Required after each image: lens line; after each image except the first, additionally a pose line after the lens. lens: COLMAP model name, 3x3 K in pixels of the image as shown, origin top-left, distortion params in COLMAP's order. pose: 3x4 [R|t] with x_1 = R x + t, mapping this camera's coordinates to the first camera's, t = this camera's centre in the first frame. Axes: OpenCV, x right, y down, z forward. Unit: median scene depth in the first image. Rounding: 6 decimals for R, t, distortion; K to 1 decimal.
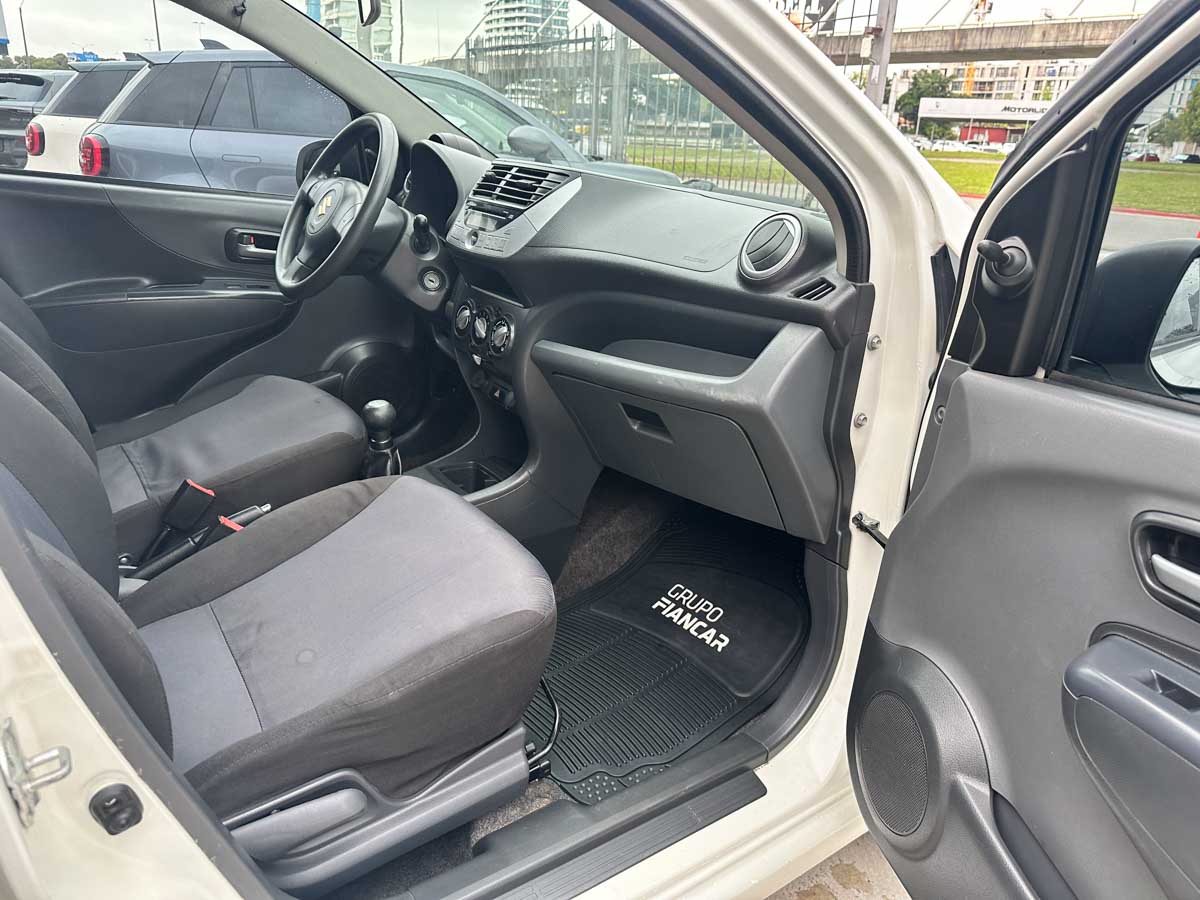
lens RADIAL K [[854.7, 0, 600.4], [0, 854.7, 445.8], [0, 0, 1]] dist [0.024819, -0.031283]
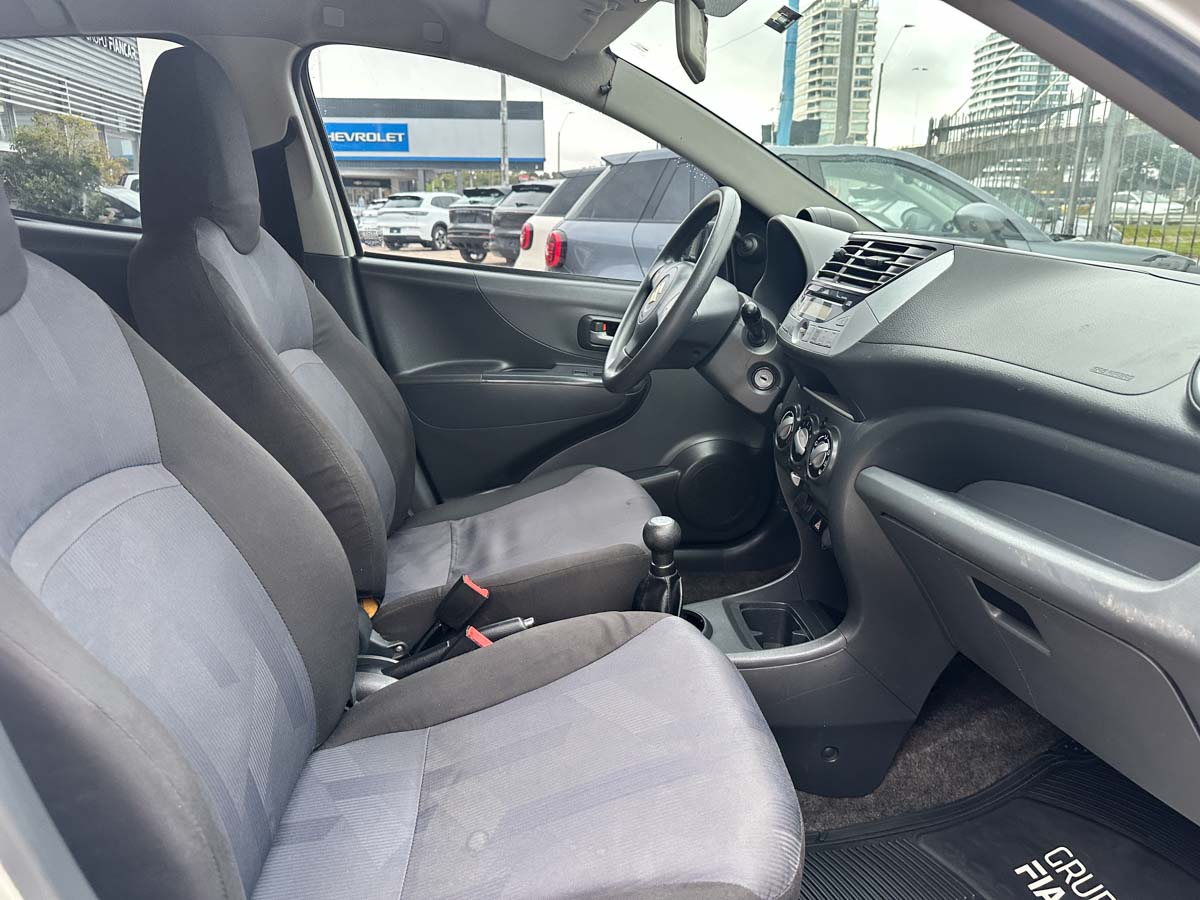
lens RADIAL K [[852.8, 0, 576.3], [0, 852.8, 450.8], [0, 0, 1]] dist [0.032988, -0.043443]
pose [[0.863376, 0.096128, -0.495319, 0.064920], [-0.140541, 0.988650, -0.053102, -0.055141], [0.484592, 0.115460, 0.867087, 0.205267]]
